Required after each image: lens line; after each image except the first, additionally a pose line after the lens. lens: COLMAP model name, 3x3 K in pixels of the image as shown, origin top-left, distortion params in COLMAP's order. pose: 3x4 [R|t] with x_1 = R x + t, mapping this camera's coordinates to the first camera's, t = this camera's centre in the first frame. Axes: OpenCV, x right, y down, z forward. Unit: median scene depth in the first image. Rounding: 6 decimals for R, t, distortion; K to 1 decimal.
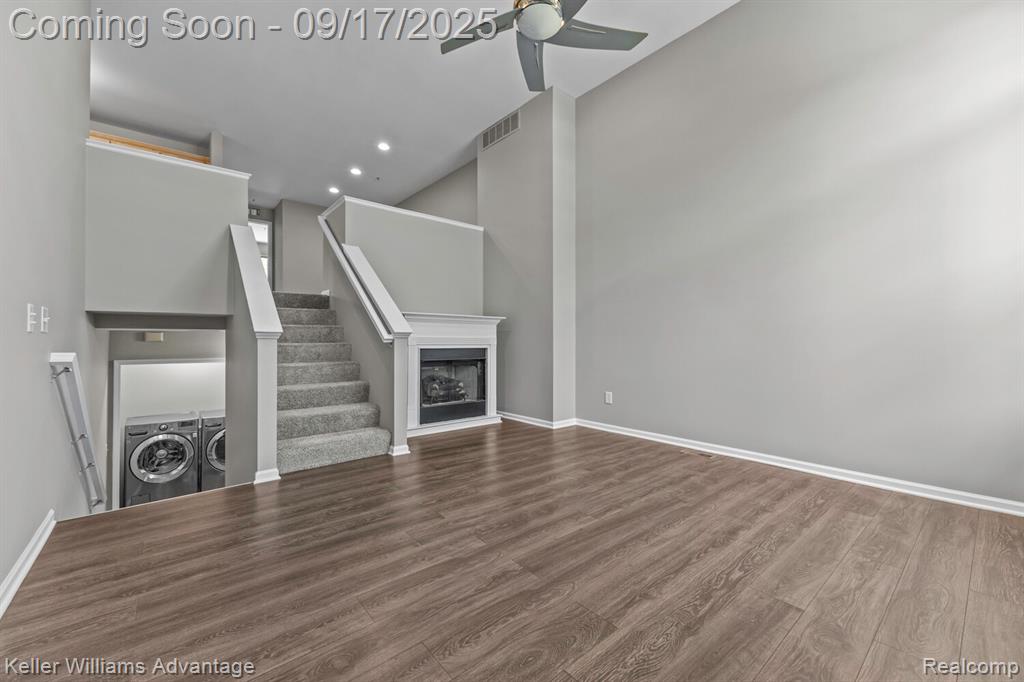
lens RADIAL K [[413.8, 0, 503.2], [0, 413.8, 341.2], [0, 0, 1]] dist [0.013060, -0.000001]
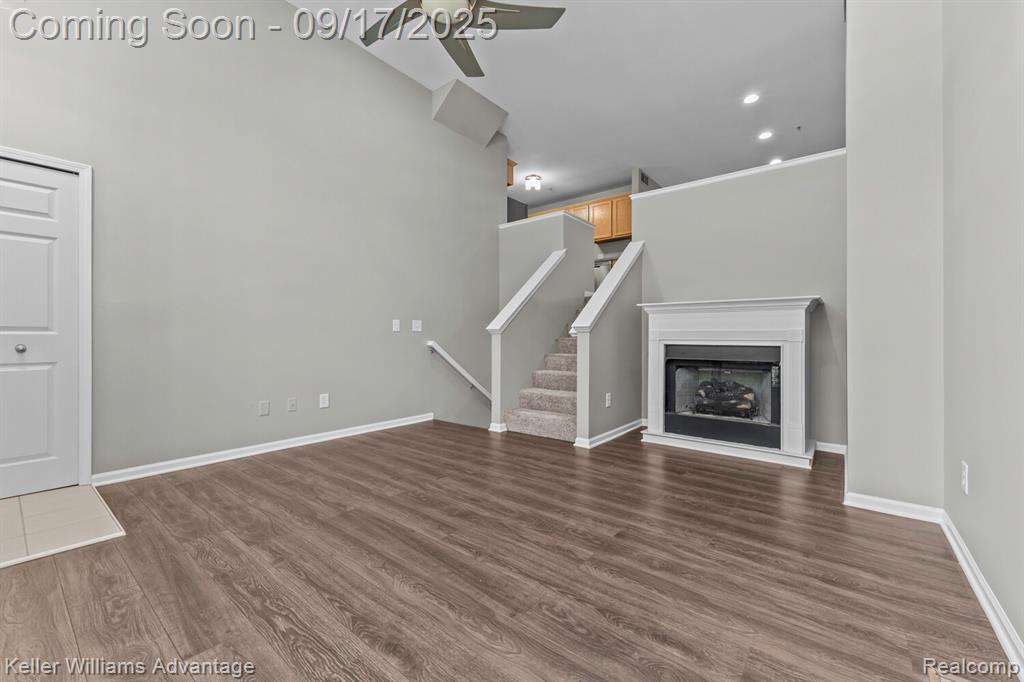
lens RADIAL K [[406.7, 0, 508.8], [0, 406.7, 338.4], [0, 0, 1]] dist [0.014520, -0.003675]
pose [[0.196570, 0.000618, -0.980490, 1.011422], [-0.001606, 0.999999, 0.000308, 0.009962], [0.980489, 0.001514, 0.196570, 0.909403]]
